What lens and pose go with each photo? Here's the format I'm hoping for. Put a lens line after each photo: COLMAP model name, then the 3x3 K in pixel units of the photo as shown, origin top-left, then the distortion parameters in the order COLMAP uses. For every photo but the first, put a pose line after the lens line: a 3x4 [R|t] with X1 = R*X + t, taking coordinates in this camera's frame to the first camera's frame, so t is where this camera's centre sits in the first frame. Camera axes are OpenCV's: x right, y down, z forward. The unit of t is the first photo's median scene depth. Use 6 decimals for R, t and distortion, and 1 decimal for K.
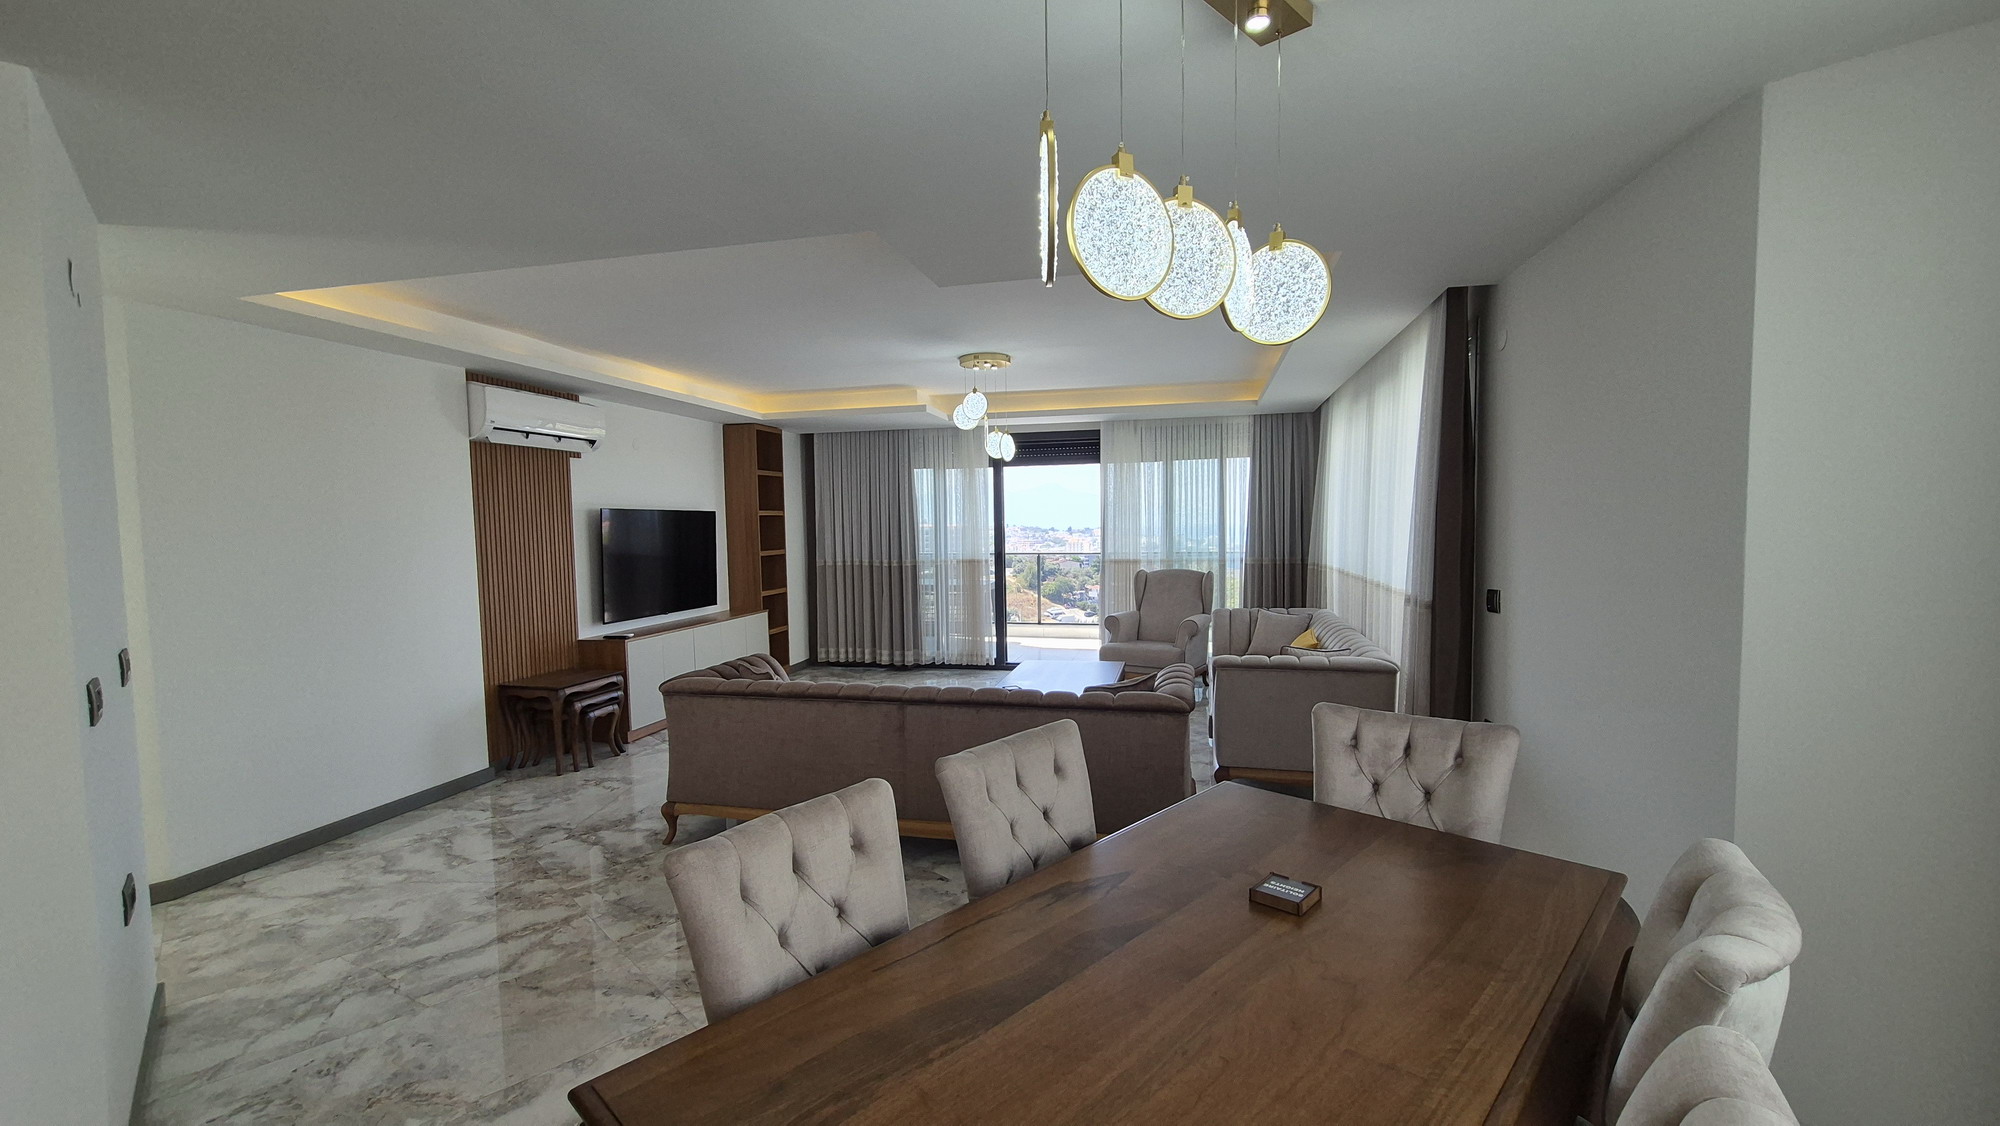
lens RADIAL K [[828.4, 0, 1000.0], [0, 828.4, 563.0], [0, 0, 1]] dist [-0.000015, -0.000083]
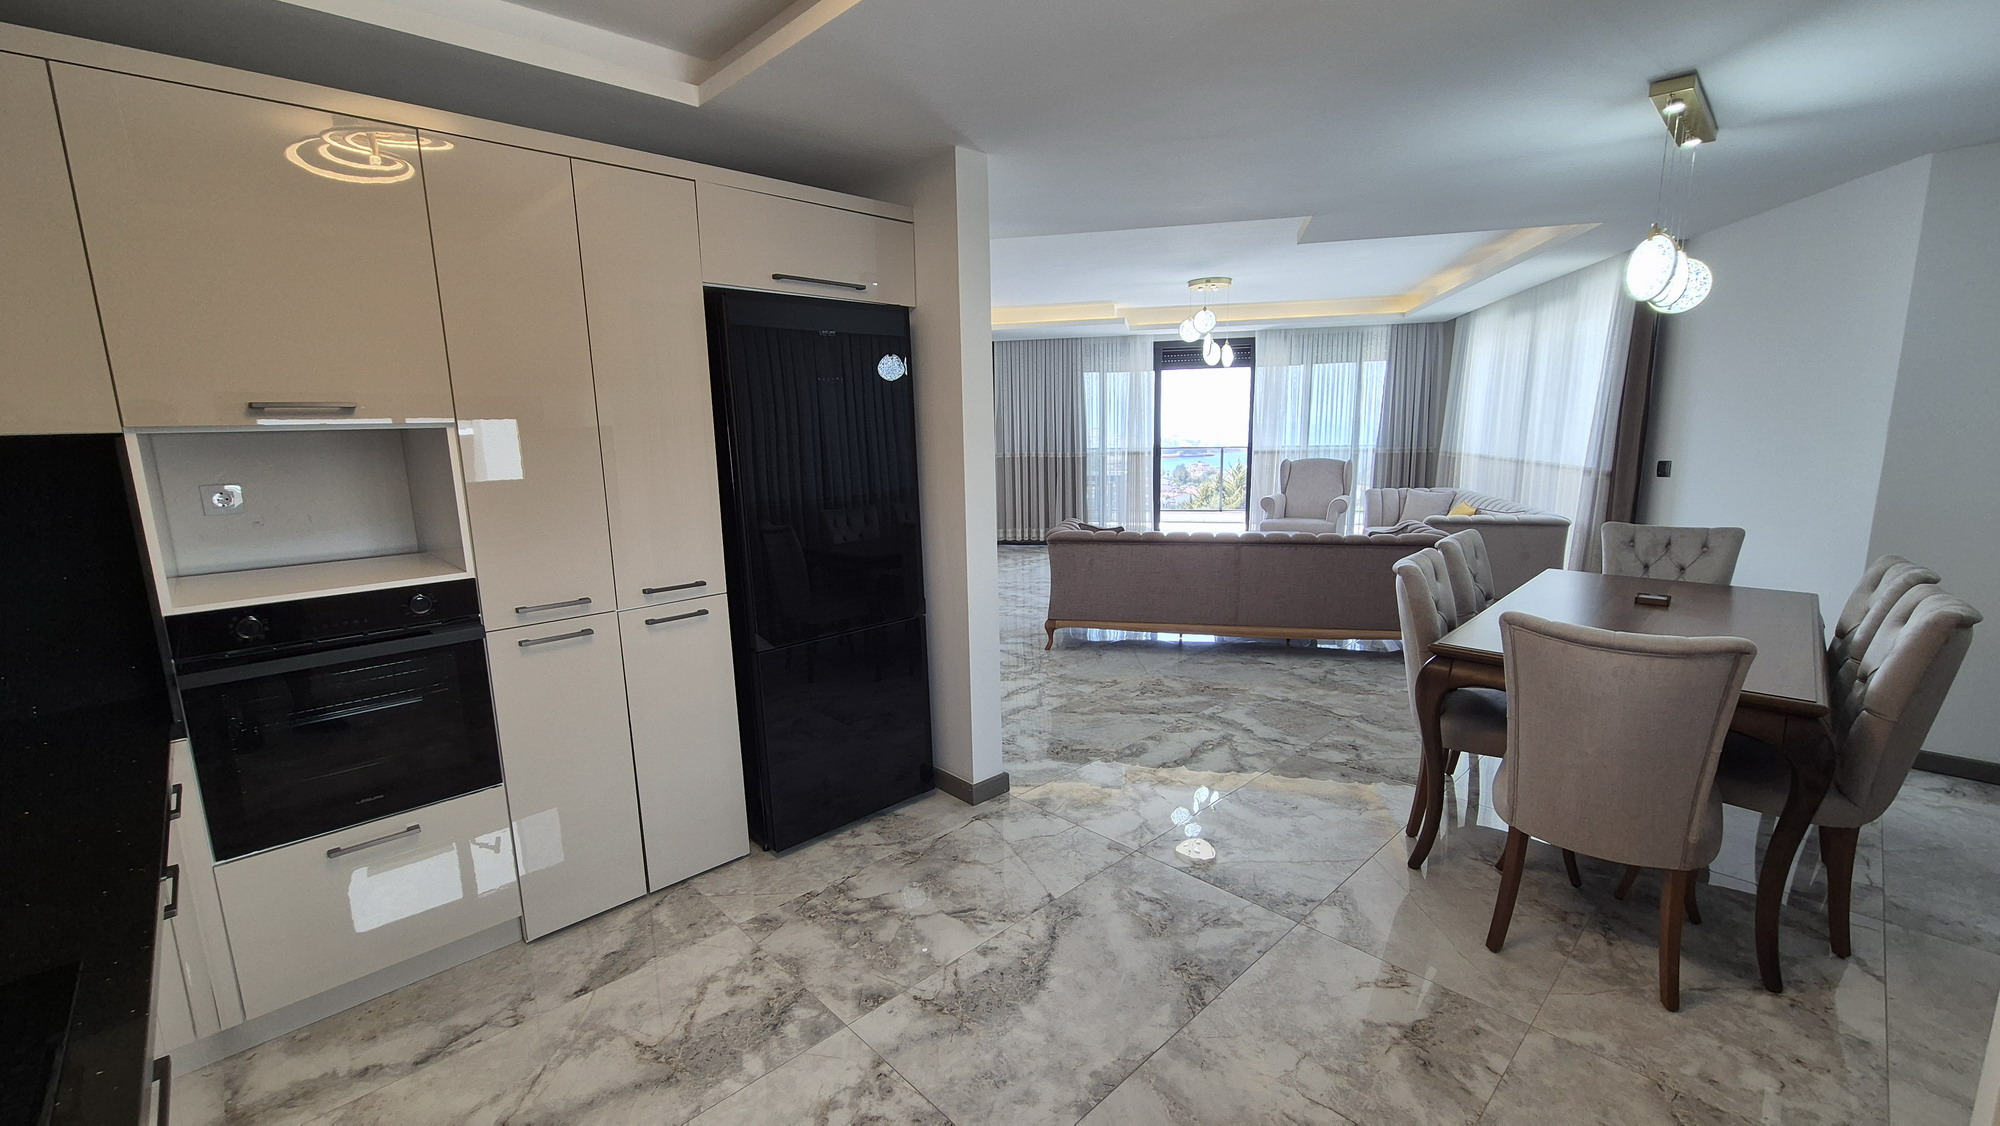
lens RADIAL K [[828.4, 0, 1000.0], [0, 828.4, 563.0], [0, 0, 1]] dist [-0.000015, -0.000083]
pose [[0.999954, -0.006521, 0.007044, -0.258505], [0.005653, 0.993126, 0.116914, 0.015713], [-0.007758, -0.116868, 0.993117, -0.196935]]
